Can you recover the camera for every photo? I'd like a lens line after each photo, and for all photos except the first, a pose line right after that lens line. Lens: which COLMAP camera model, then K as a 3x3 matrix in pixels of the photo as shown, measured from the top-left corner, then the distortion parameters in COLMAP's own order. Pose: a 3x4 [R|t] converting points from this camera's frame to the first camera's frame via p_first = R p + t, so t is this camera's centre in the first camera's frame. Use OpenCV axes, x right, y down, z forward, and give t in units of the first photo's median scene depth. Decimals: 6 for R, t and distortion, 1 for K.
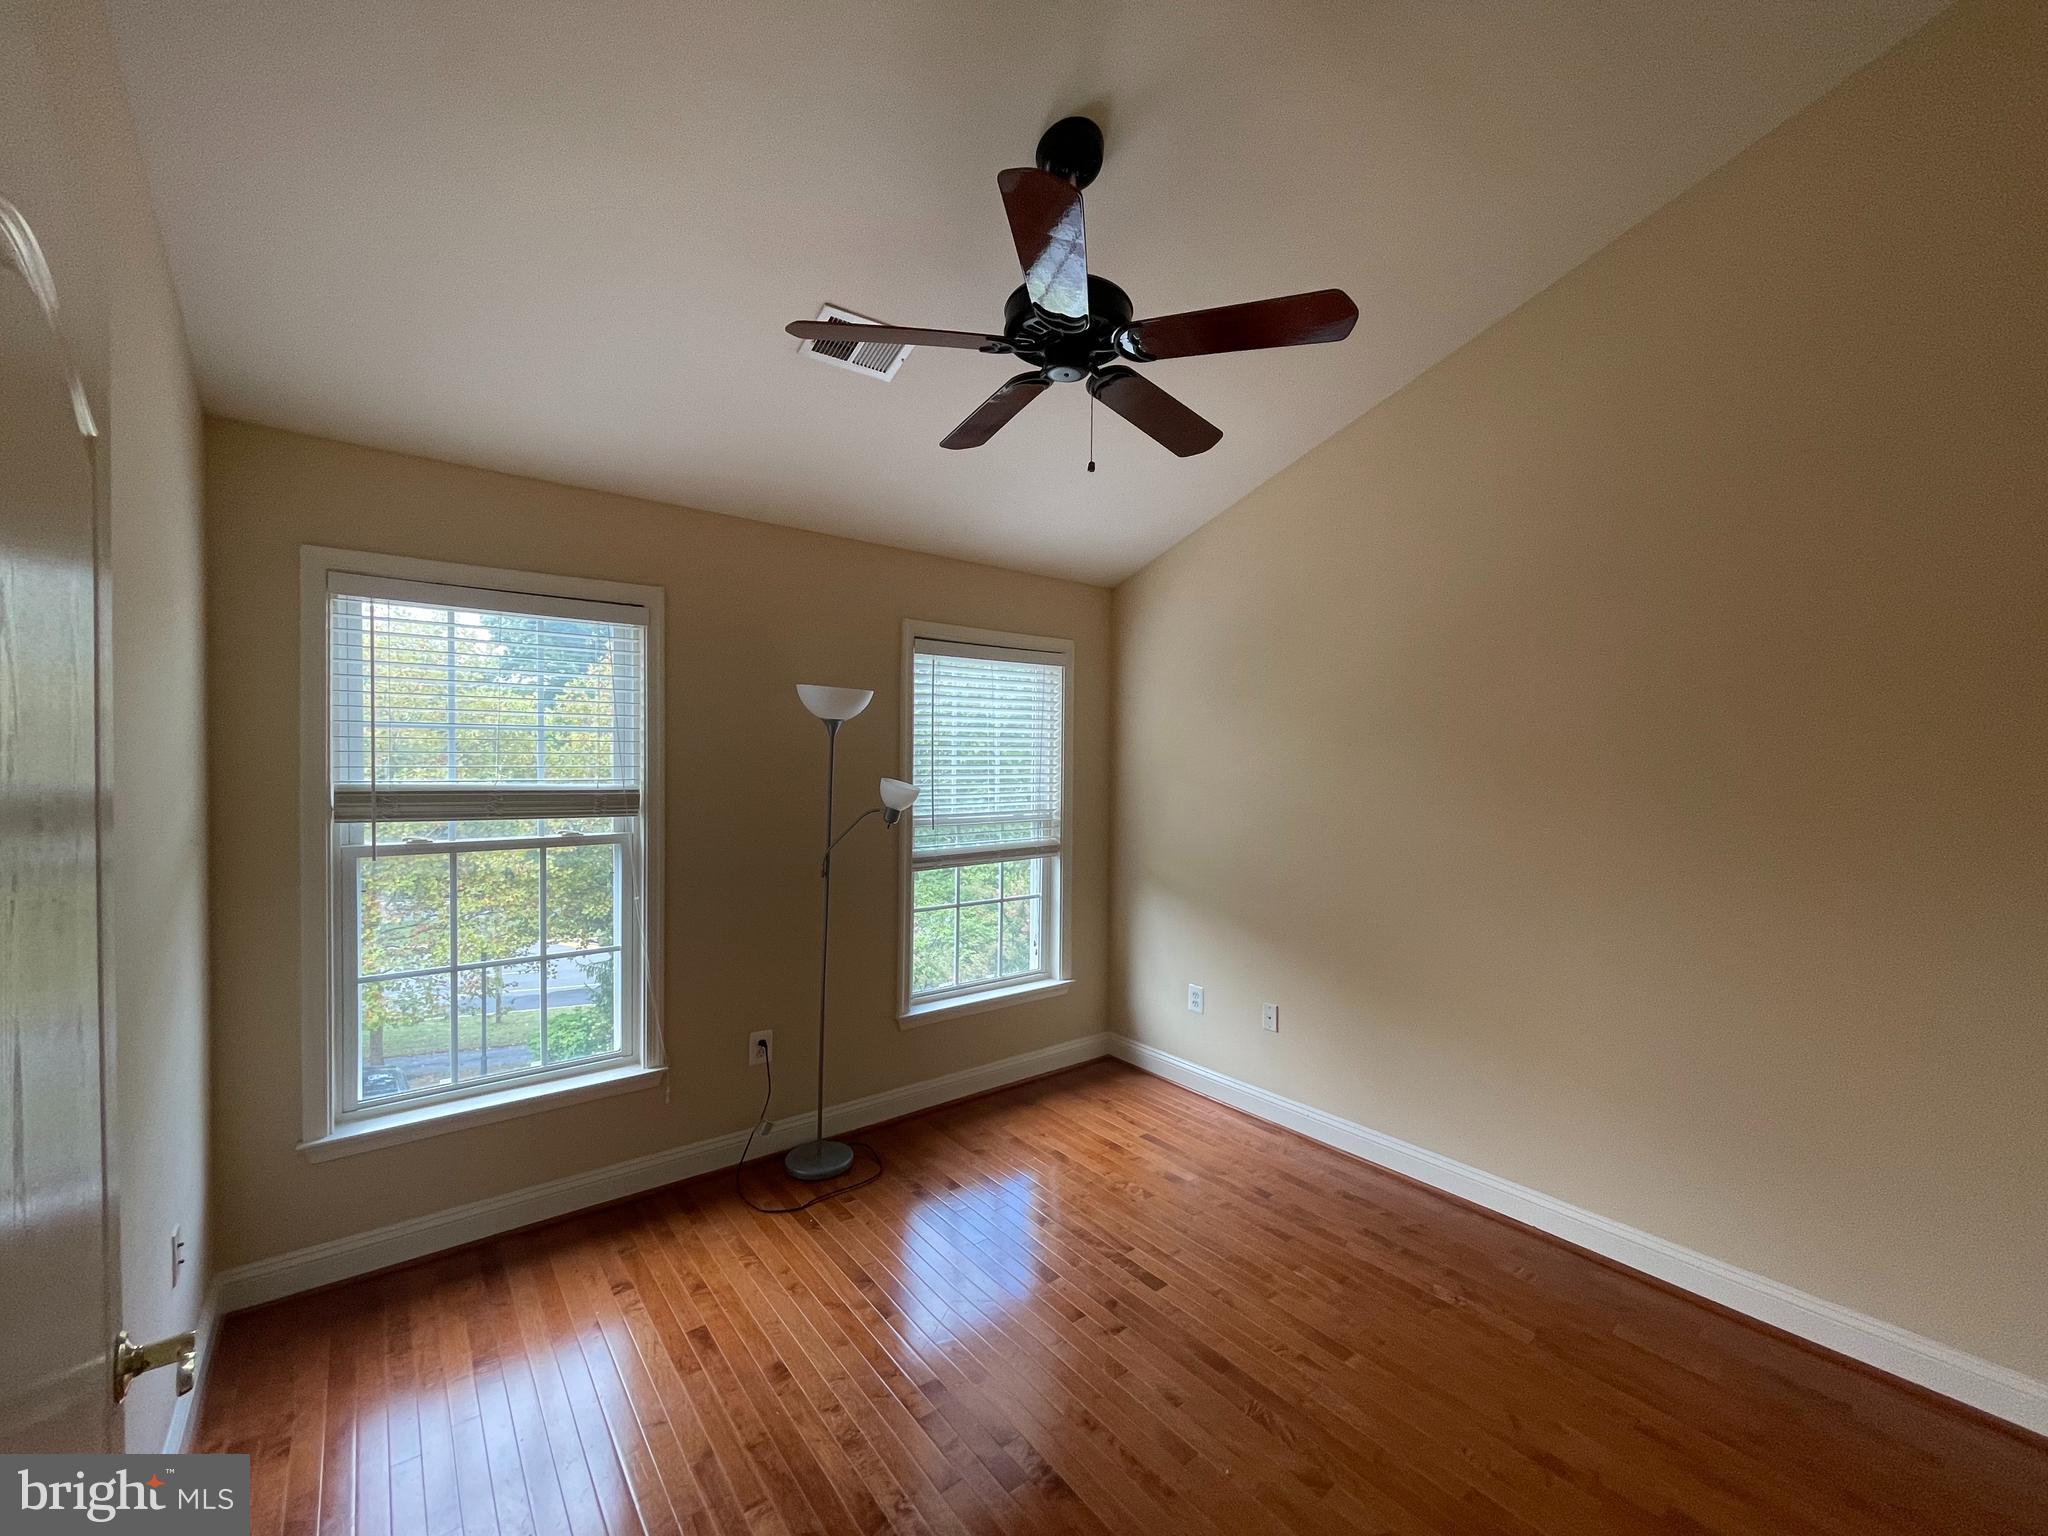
lens RADIAL K [[824.4, 0, 1019.9], [0, 824.4, 771.3], [0, 0, 1]] dist [-0.002771, 0.000383]
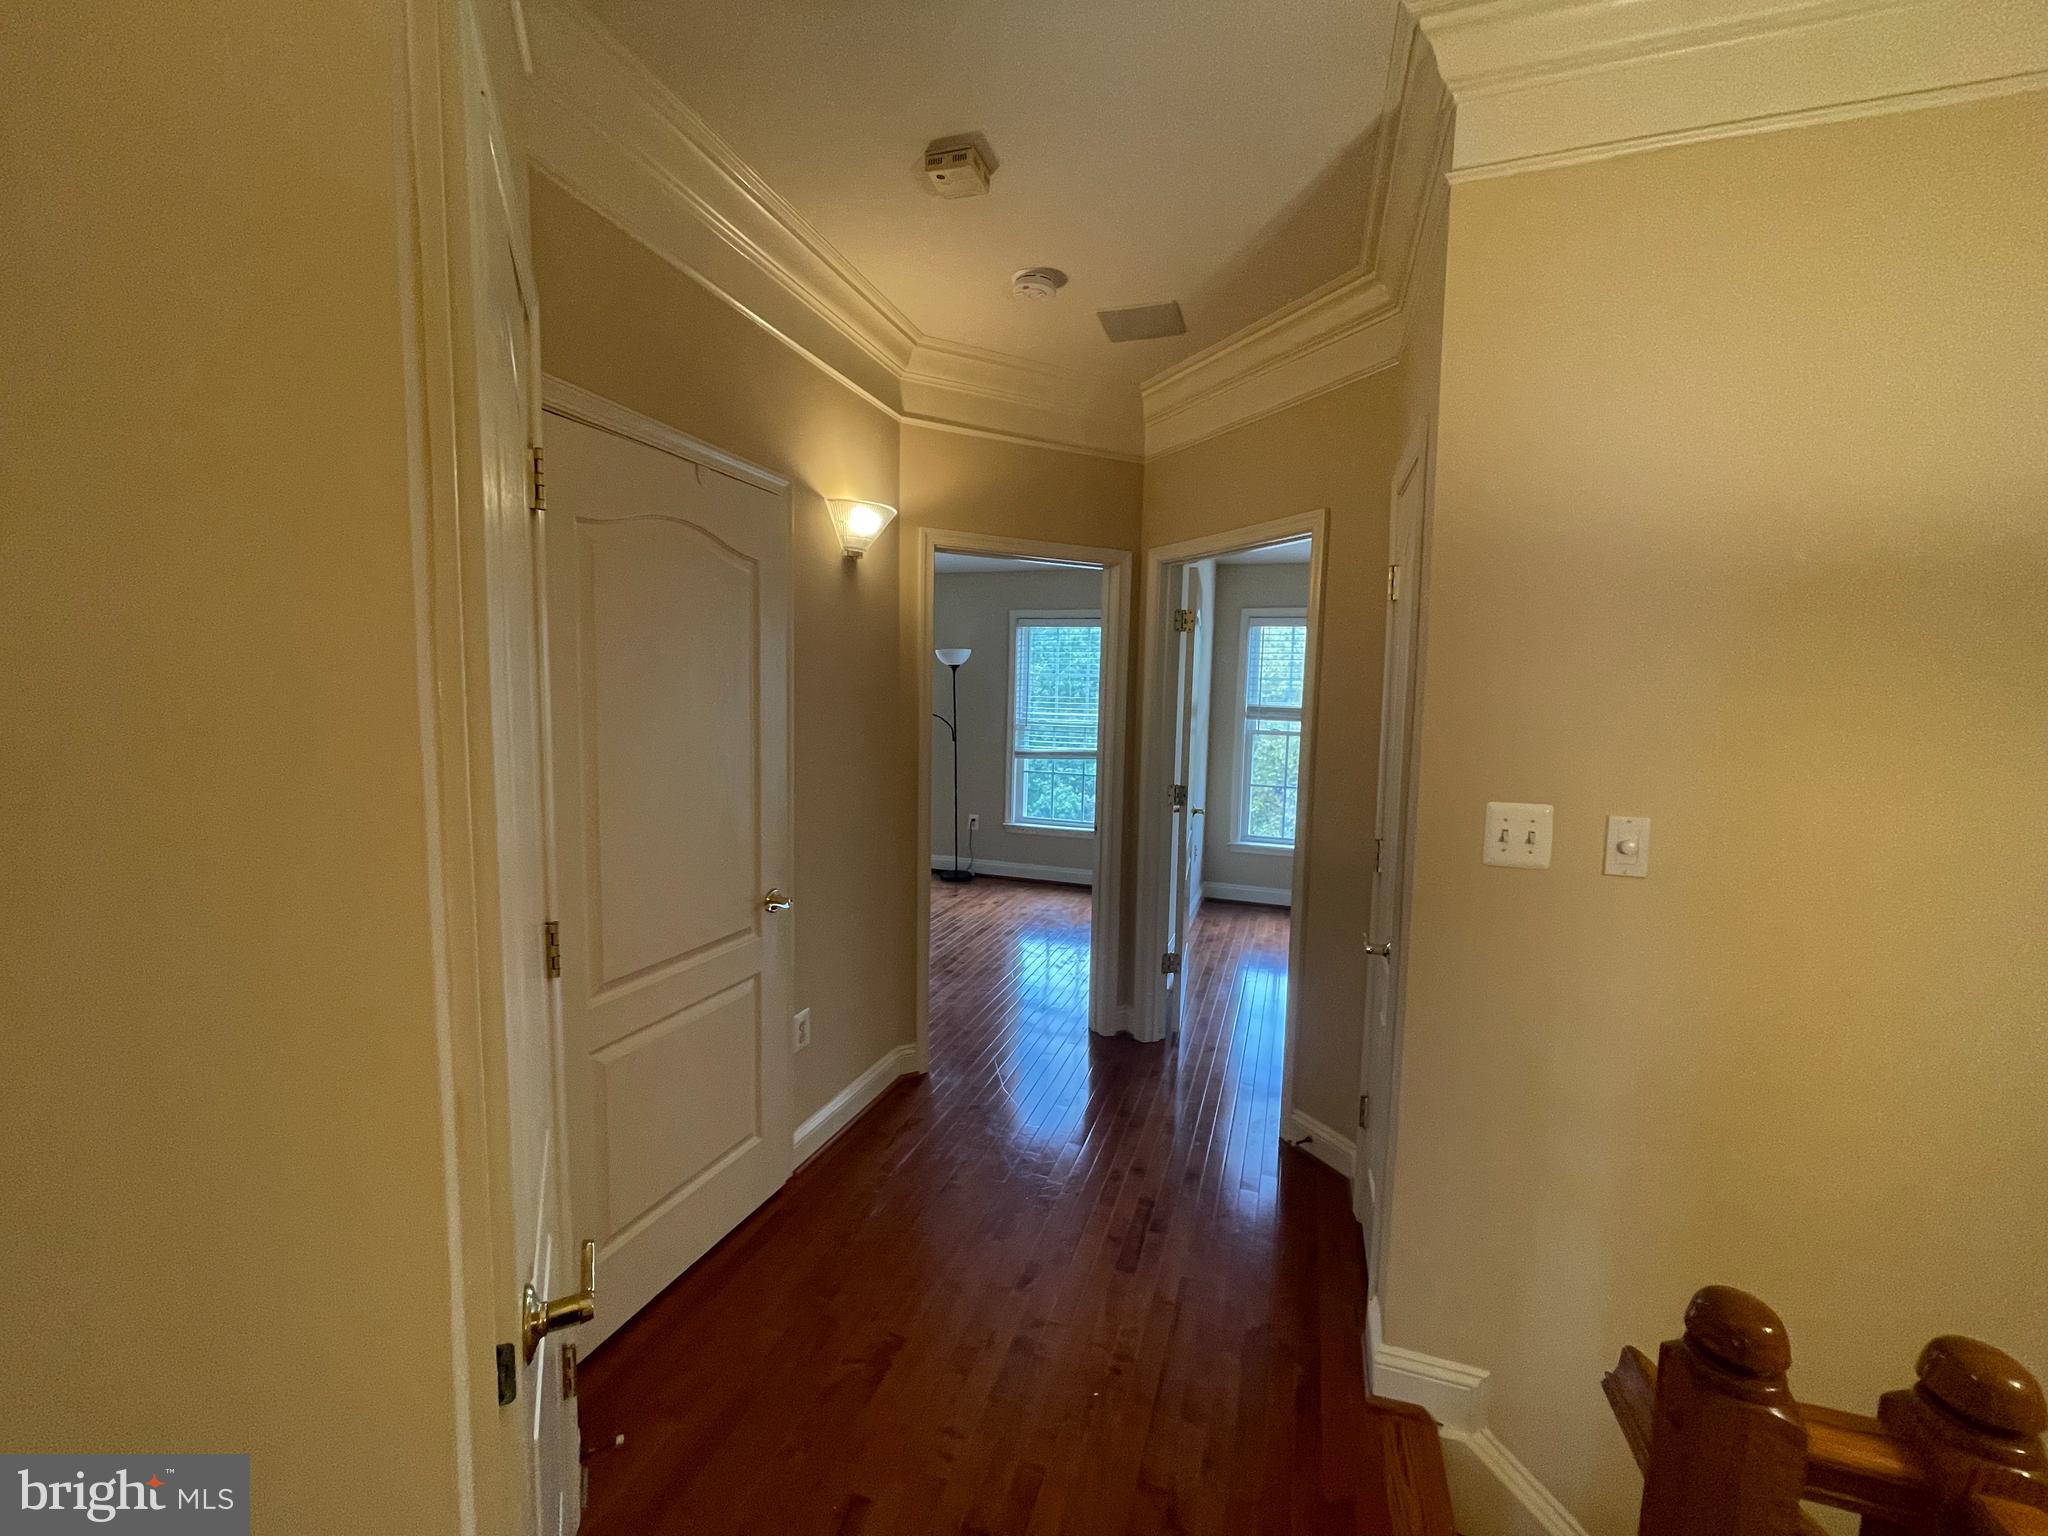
lens RADIAL K [[824.4, 0, 1019.9], [0, 824.4, 771.3], [0, 0, 1]] dist [-0.002771, 0.000383]
pose [[0.539810, 0.084334, -0.837552, 0.750453], [-0.034003, 0.996341, 0.078407, 0.038861], [0.841100, -0.013846, 0.540703, -0.773631]]
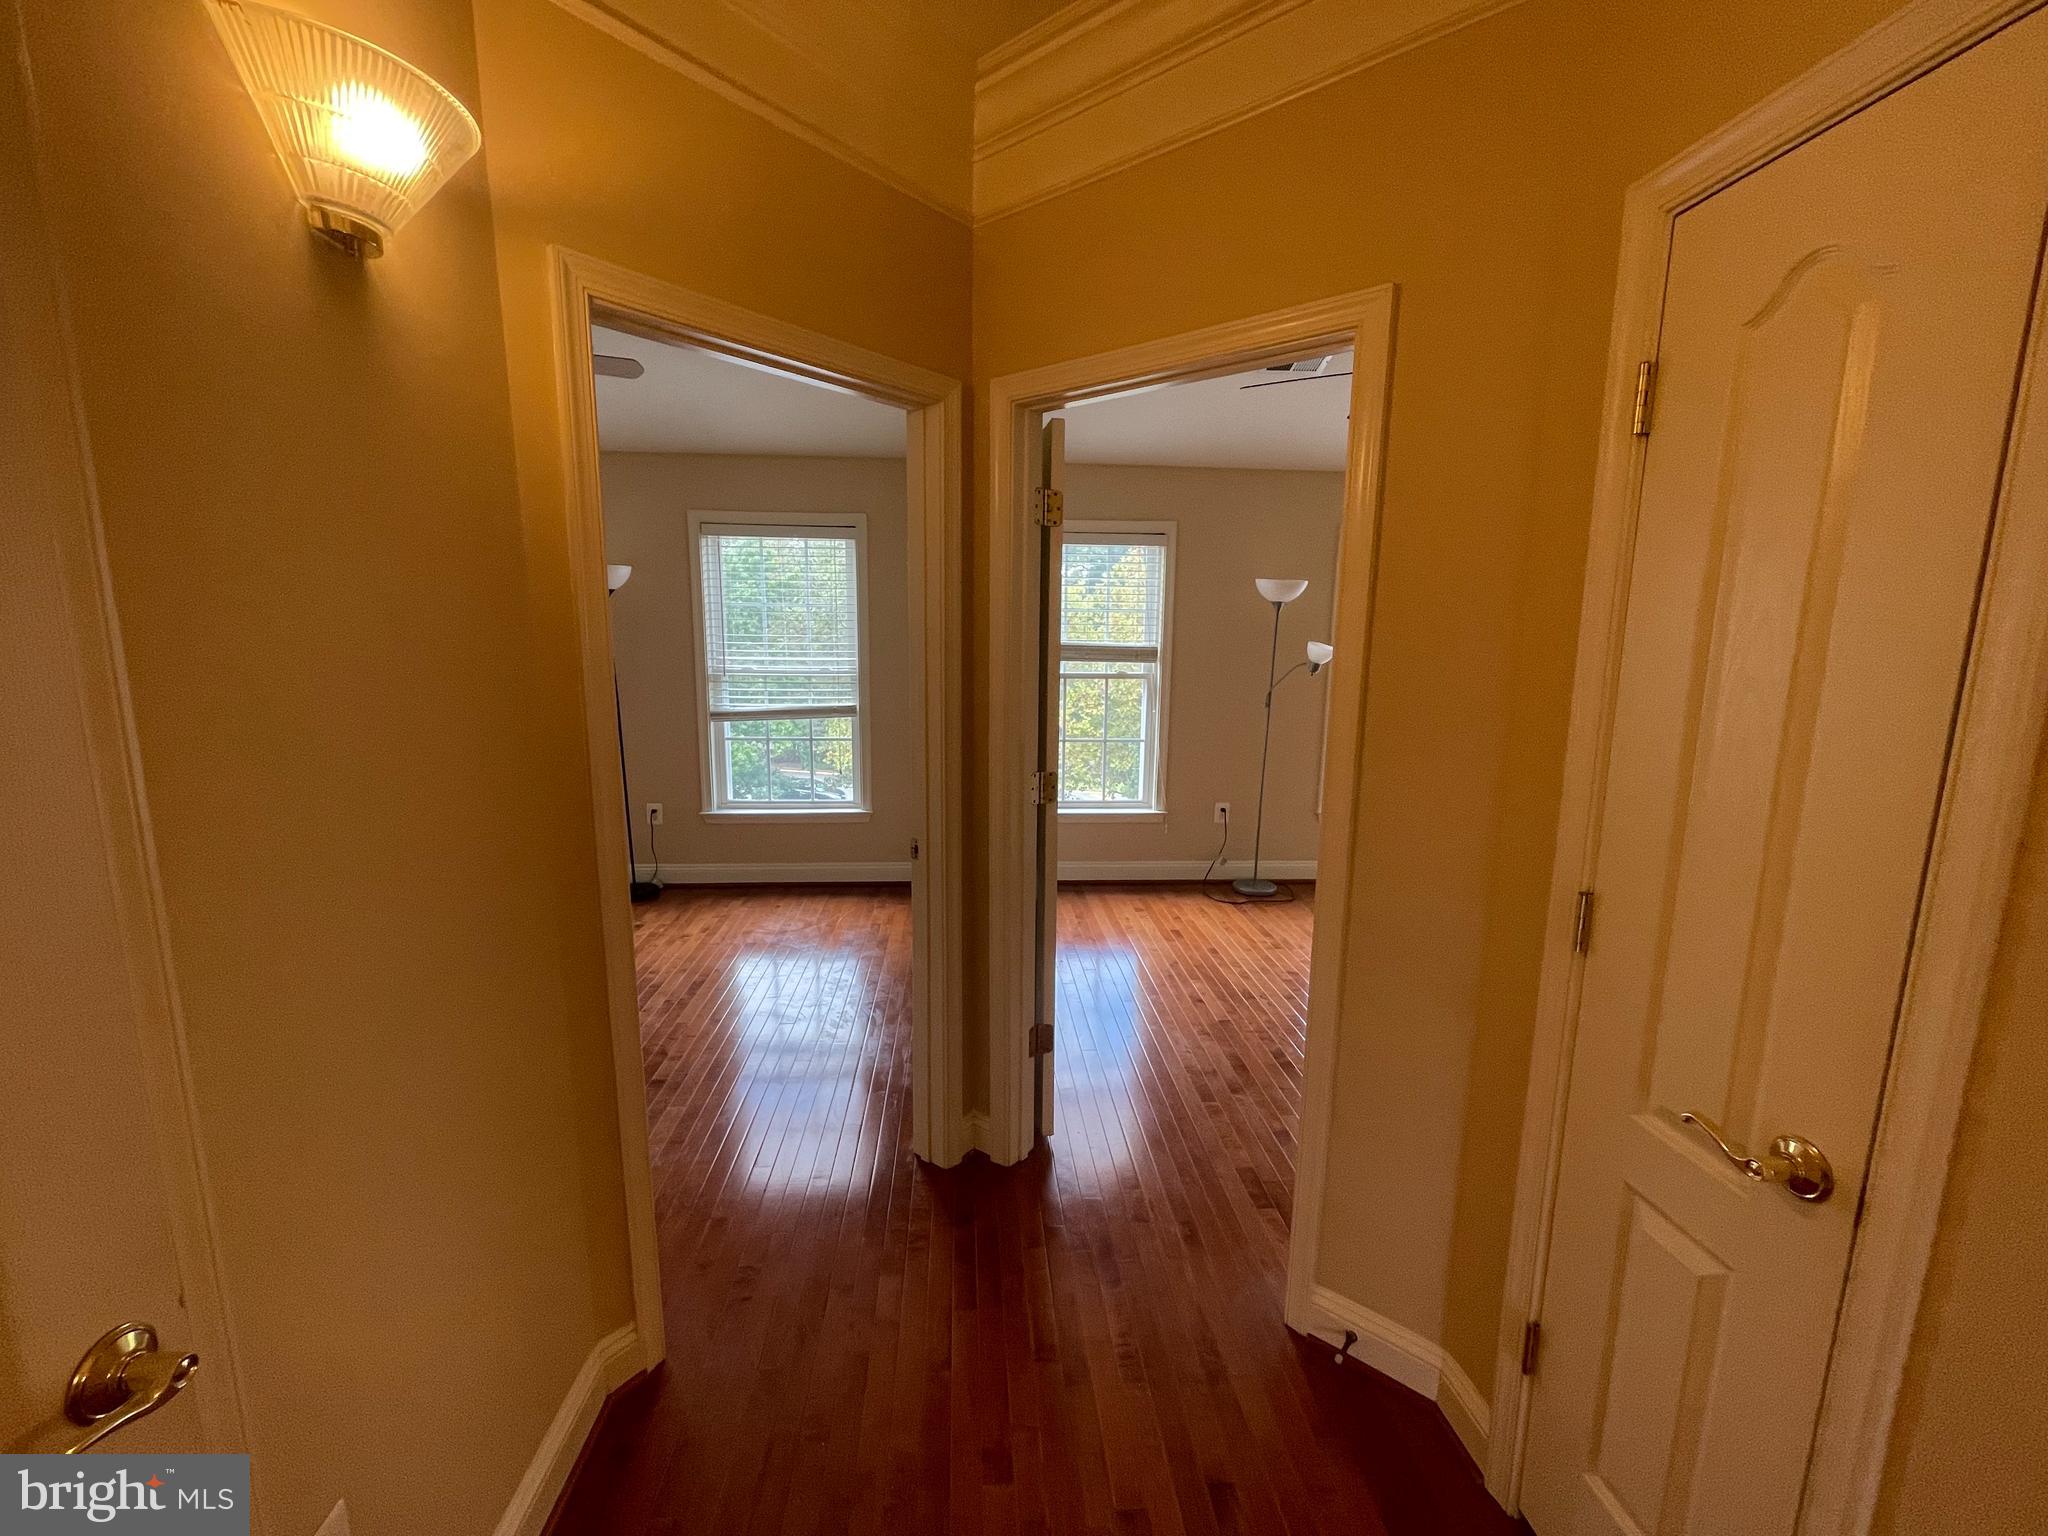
lens RADIAL K [[824.4, 0, 1019.9], [0, 824.4, 771.3], [0, 0, 1]] dist [-0.002771, 0.000383]
pose [[0.827036, 0.092503, -0.554487, 0.260205], [-0.013633, 0.989379, 0.144721, 0.033698], [0.561984, -0.112130, 0.819512, -0.562990]]
